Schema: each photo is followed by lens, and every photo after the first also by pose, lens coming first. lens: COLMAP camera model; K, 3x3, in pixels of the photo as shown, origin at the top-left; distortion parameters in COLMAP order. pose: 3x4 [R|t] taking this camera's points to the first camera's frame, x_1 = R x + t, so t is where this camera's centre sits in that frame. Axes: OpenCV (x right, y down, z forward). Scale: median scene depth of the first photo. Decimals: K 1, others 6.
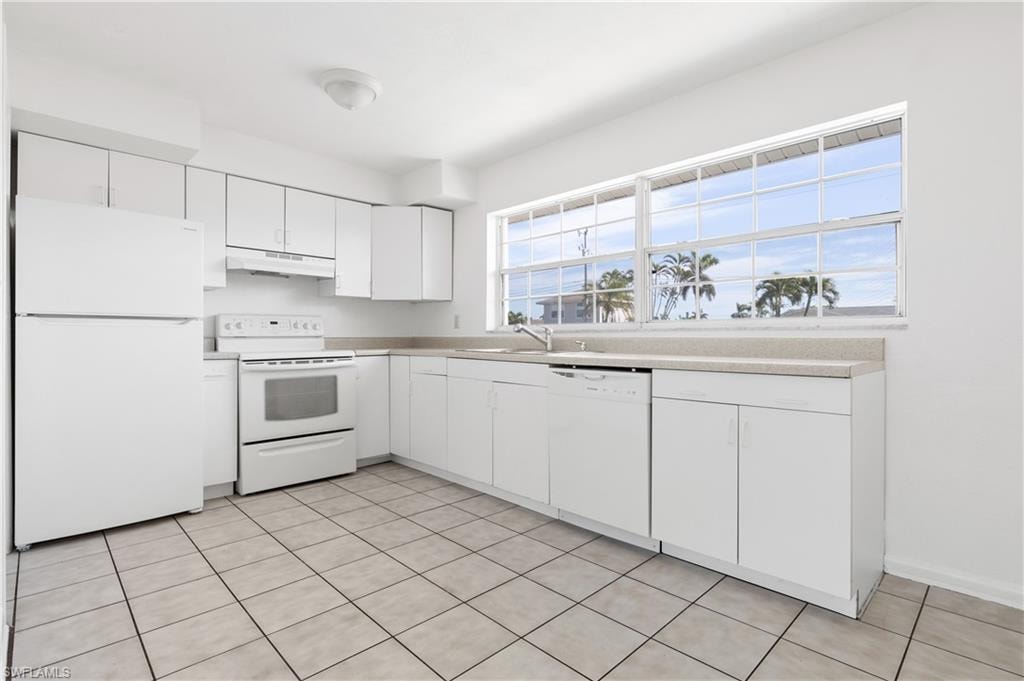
lens RADIAL K [[495.1, 0, 515.6], [0, 495.1, 337.9], [0, 0, 1]] dist [-0.004431, 0.000866]
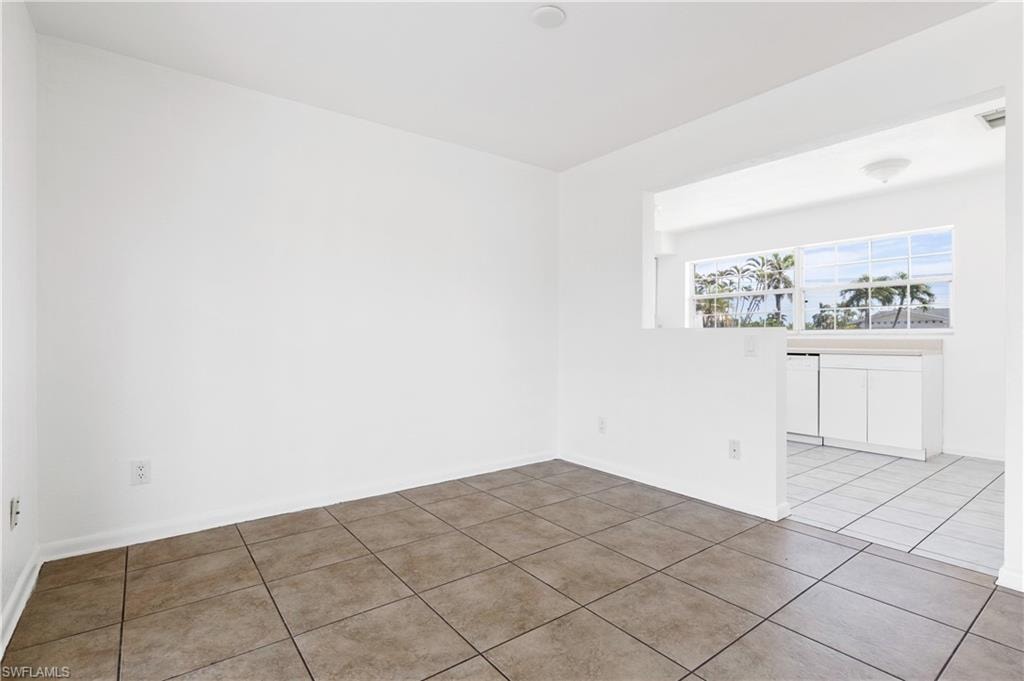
lens RADIAL K [[495.1, 0, 519.4], [0, 495.1, 338.8], [0, 0, 1]] dist [-0.004431, 0.000866]
pose [[0.992534, 0.002540, -0.121941, -0.499779], [-0.002757, 0.999995, -0.001610, 0.004730], [0.121936, 0.001935, 0.992536, -0.836520]]
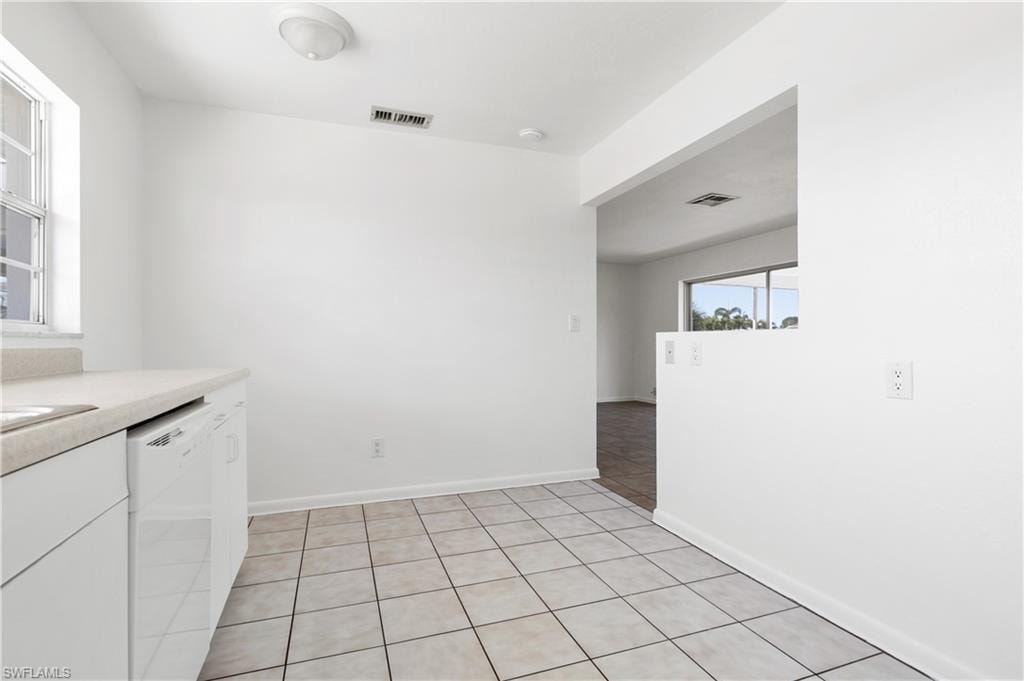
lens RADIAL K [[495.1, 0, 514.7], [0, 495.1, 343.3], [0, 0, 1]] dist [-0.004431, 0.000866]
pose [[-0.910751, 0.001111, 0.412955, -0.266576], [0.002886, 0.999989, 0.003674, -0.005670], [-0.412946, 0.004537, -0.910744, 1.006739]]
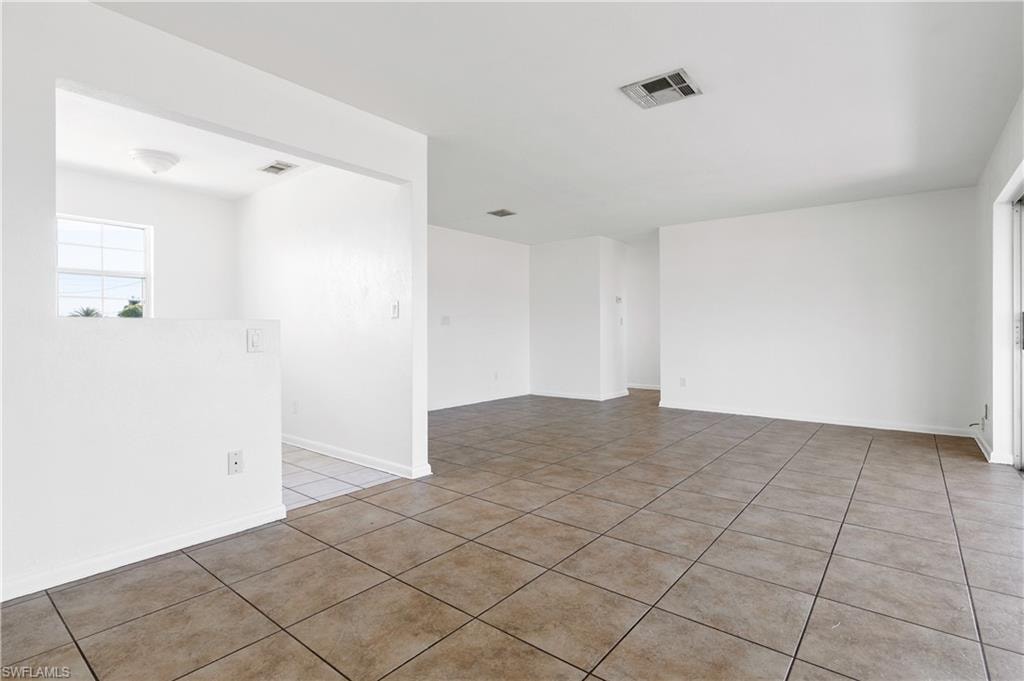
lens RADIAL K [[495.1, 0, 513.9], [0, 495.1, 333.1], [0, 0, 1]] dist [-0.004431, 0.000866]
pose [[-0.118484, 0.000294, 0.992956, -1.043922], [0.006349, 0.999980, 0.000461, 0.004776], [-0.992936, 0.006359, -0.118484, -0.226707]]
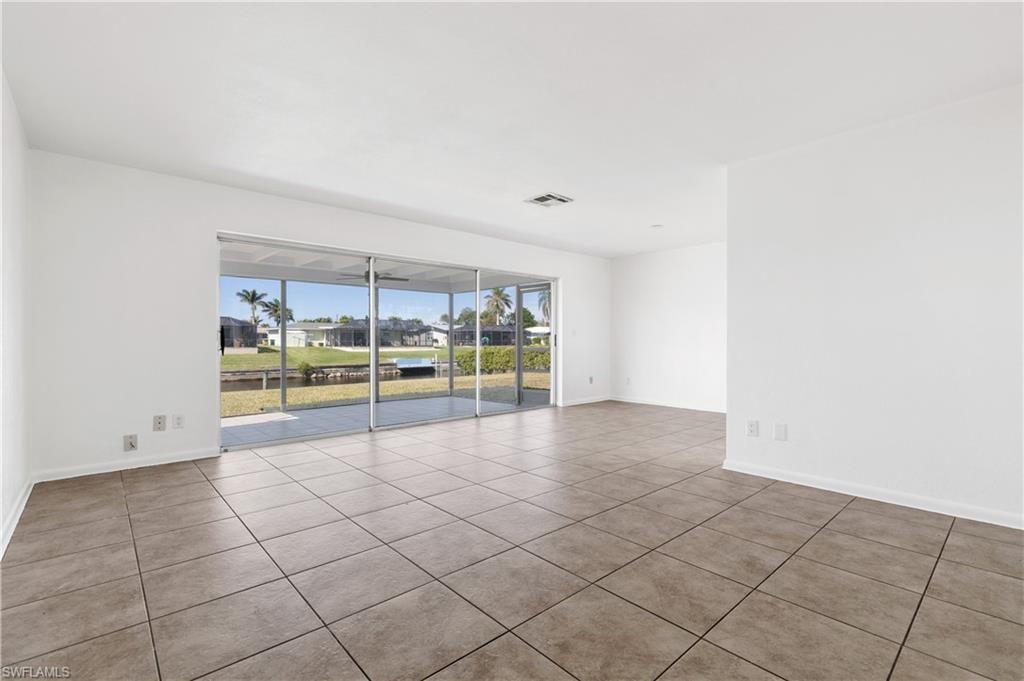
lens RADIAL K [[464.9, 0, 508.6], [0, 464.9, 343.3], [0, 0, 1]] dist [0.000055, -0.000136]
pose [[-0.040327, 0.008353, -0.999152, 1.226153], [-0.003106, 0.999959, 0.008485, 0.000776], [0.999182, 0.003445, -0.040299, -0.654650]]
